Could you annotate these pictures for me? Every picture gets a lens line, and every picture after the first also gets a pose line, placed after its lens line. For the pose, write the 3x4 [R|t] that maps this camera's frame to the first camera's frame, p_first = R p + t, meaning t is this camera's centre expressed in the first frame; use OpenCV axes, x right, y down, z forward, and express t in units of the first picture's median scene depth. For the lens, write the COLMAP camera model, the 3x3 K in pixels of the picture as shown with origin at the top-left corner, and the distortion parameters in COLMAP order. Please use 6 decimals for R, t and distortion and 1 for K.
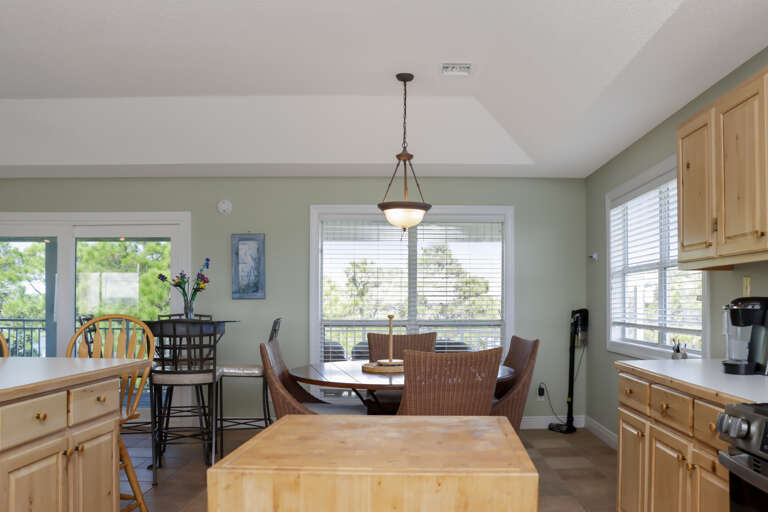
lens RADIAL K [[674.0, 0, 384.0], [0, 674.0, 256.0], [0, 0, 1]] dist [-0.161204, 0.006491]
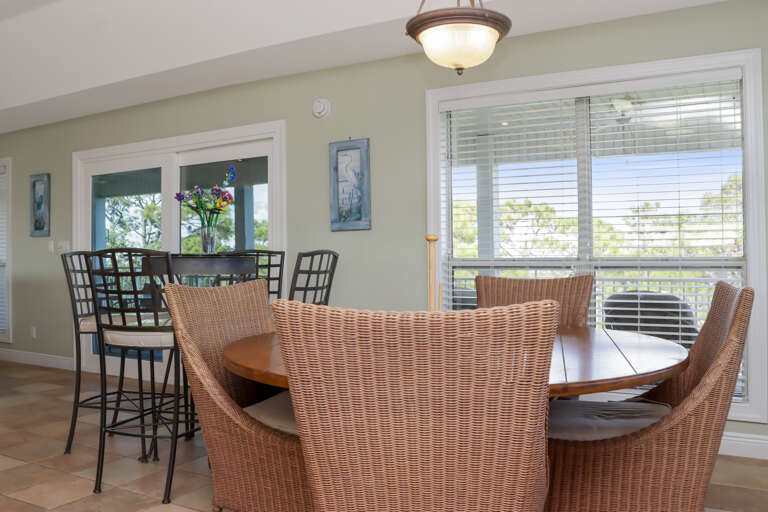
lens RADIAL K [[649.7, 0, 373.0], [0, 649.7, 253.2], [0, 0, 1]] dist [-0.091685, 0.012248]
pose [[0.881958, -0.007101, -0.471275, 0.153580], [0.035405, 0.998060, 0.051219, 0.055084], [0.469997, -0.061858, 0.880498, 0.399463]]
